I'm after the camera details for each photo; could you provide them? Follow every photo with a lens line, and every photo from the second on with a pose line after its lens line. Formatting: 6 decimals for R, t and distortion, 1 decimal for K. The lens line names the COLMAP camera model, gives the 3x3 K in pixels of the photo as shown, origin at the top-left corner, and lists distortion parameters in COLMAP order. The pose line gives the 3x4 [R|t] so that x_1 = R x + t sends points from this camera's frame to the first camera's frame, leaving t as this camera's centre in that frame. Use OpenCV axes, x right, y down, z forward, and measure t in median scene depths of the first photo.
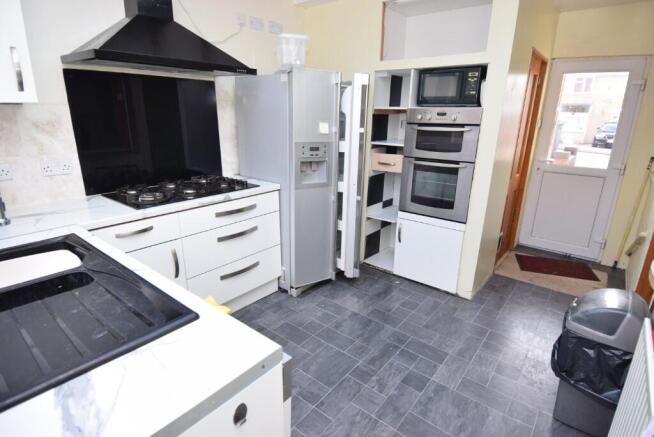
lens RADIAL K [[339.3, 0, 331.4], [0, 339.3, 217.6], [0, 0, 1]] dist [-0.005659, -0.000909]
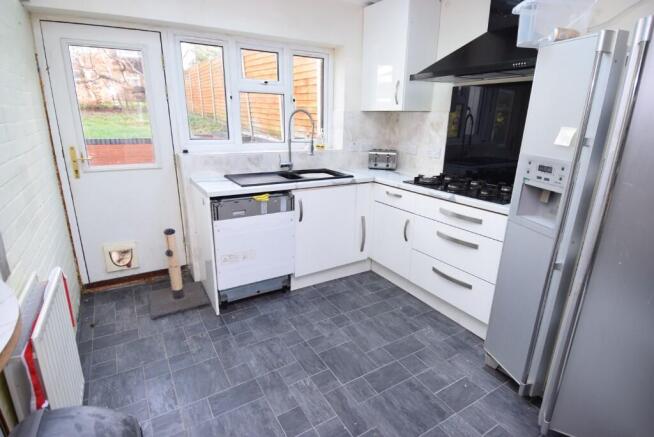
lens RADIAL K [[339.3, 0, 331.7], [0, 339.3, 217.9], [0, 0, 1]] dist [-0.005659, -0.000909]
pose [[-0.346013, 0.239456, -0.907158, 0.806734], [-0.293475, 0.890742, 0.347061, -0.272277], [0.891150, 0.386315, -0.237934, 1.021878]]
